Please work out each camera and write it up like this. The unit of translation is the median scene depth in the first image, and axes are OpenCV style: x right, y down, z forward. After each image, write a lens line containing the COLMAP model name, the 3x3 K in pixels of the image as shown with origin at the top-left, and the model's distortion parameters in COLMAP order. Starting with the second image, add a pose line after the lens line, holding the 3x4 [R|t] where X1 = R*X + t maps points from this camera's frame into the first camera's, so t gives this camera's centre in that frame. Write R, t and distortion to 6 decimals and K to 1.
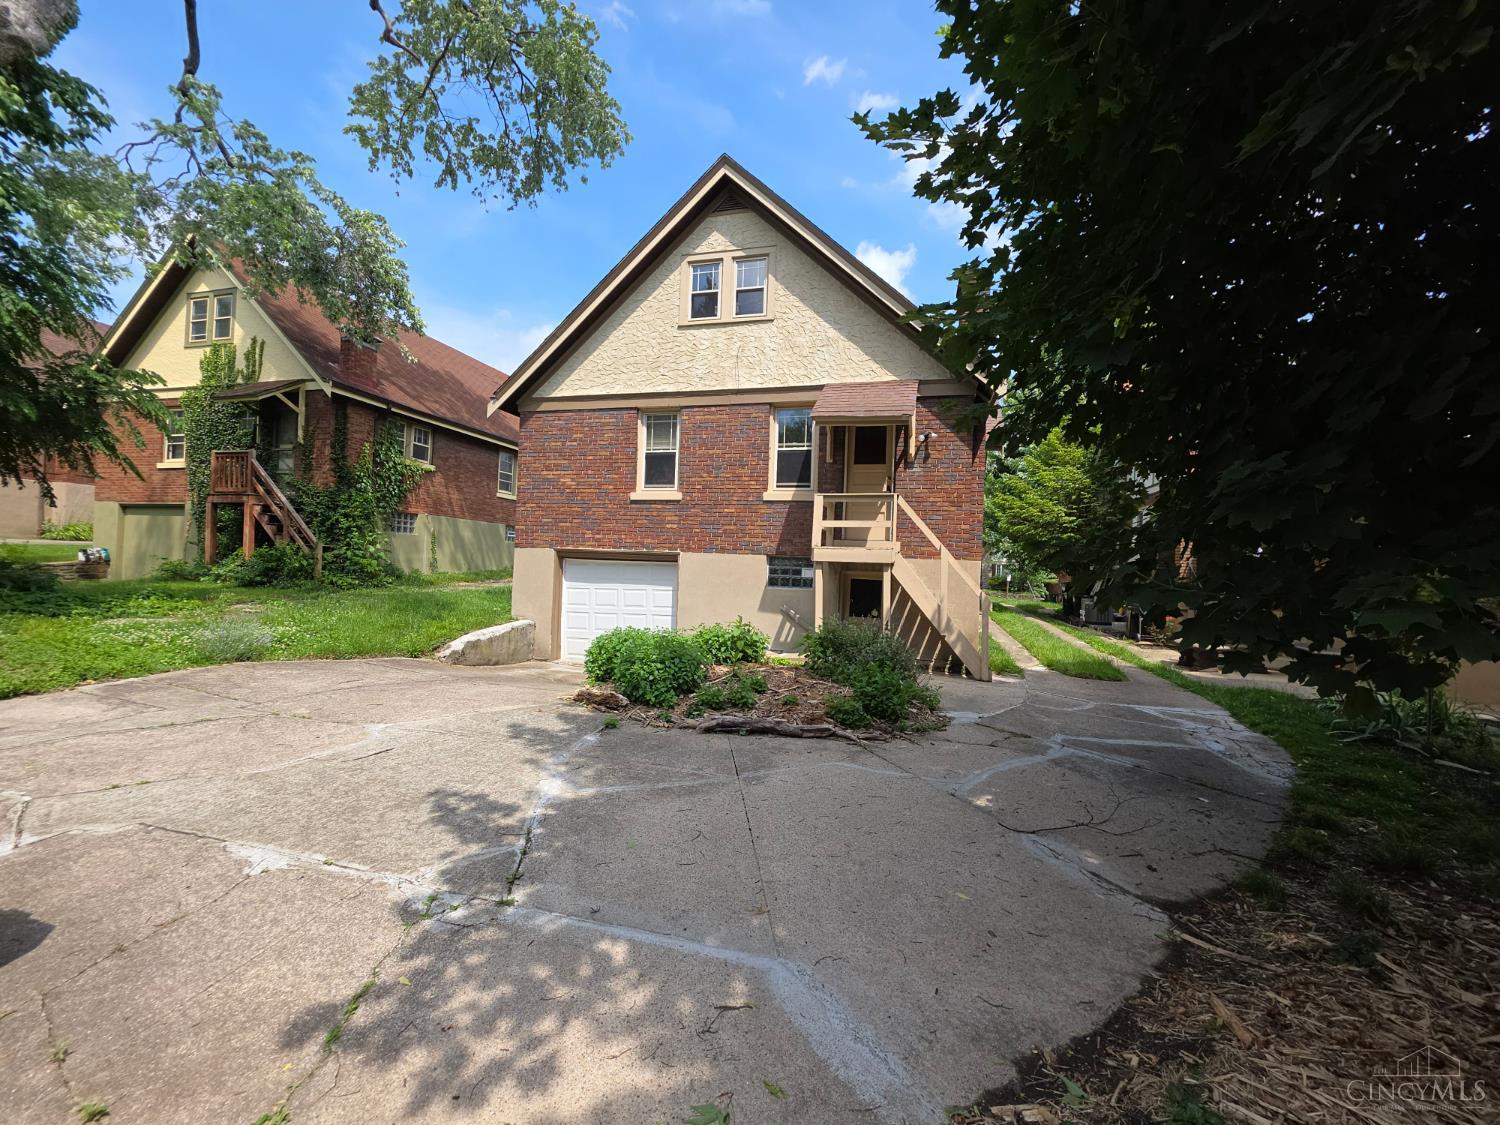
lens RADIAL K [[589.1, 0, 750.8], [0, 589.1, 563.3], [0, 0, 1]] dist [0.009413, -0.000092]
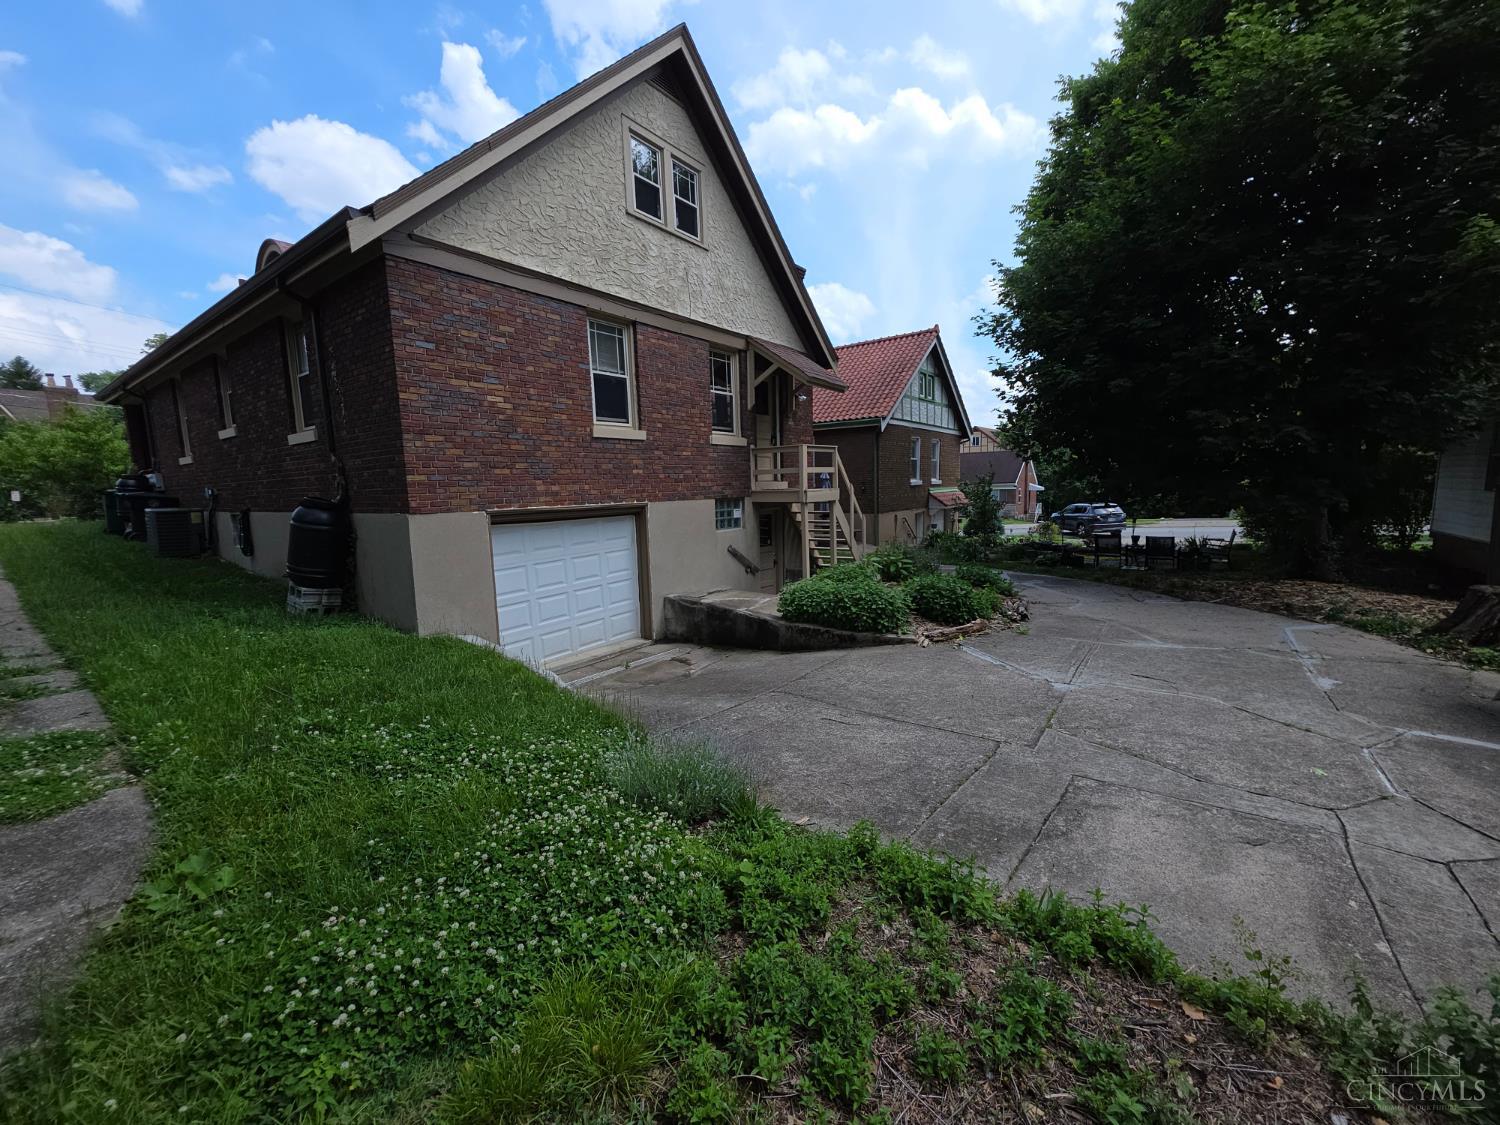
lens RADIAL K [[589.1, 0, 756.7], [0, 589.1, 558.9], [0, 0, 1]] dist [0.009413, -0.000092]
pose [[0.363998, -0.162331, 0.917145, -0.873535], [0.034217, 0.986361, 0.161002, -0.071923], [-0.930771, -0.027223, 0.364588, 0.556185]]
